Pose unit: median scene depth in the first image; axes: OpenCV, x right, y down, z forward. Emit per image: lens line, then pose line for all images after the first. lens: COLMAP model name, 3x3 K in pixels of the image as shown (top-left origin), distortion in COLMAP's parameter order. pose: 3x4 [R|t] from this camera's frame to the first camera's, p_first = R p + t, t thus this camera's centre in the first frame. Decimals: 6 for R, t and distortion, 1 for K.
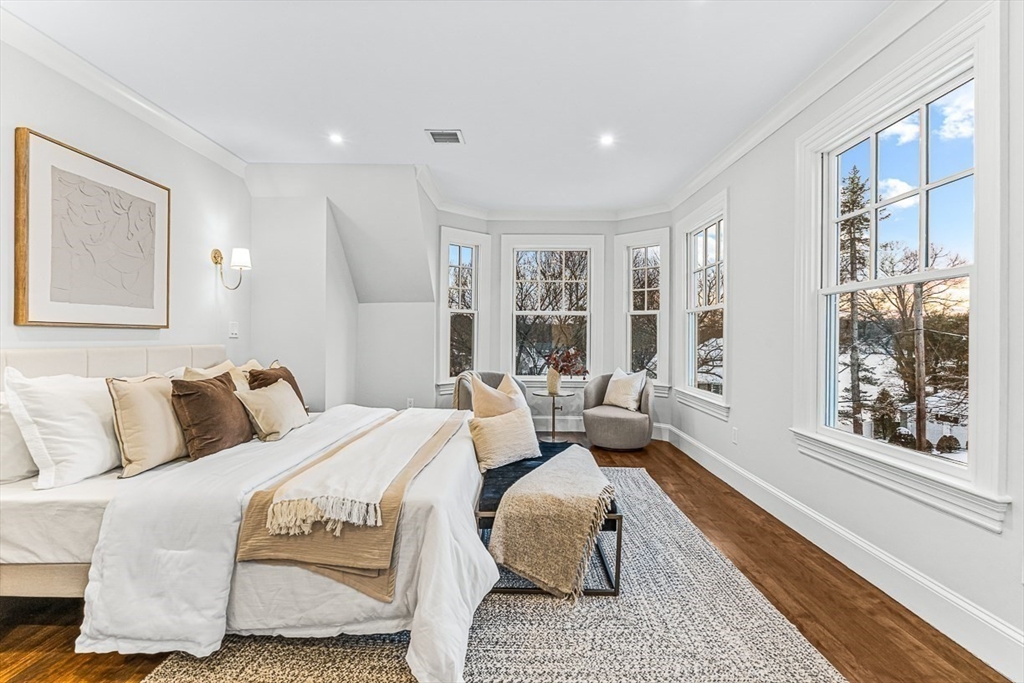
lens RADIAL K [[483.2, 0, 512.6], [0, 483.2, 334.3], [0, 0, 1]] dist [-0.002654, 0.000110]
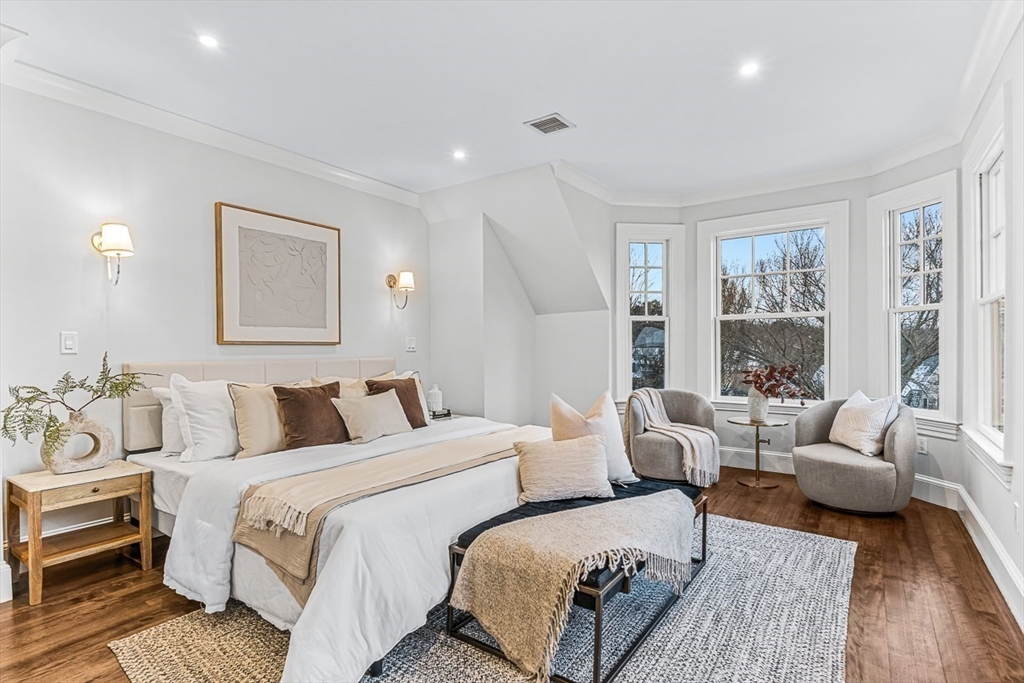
lens RADIAL K [[509.3, 0, 510.0], [0, 509.3, 351.0], [0, 0, 1]] dist [-0.000665, 0.000208]
pose [[0.817018, -0.008123, -0.576554, 0.374977], [0.013687, 0.999892, 0.005307, 0.003671], [0.576449, -0.012227, 0.817042, 0.200662]]
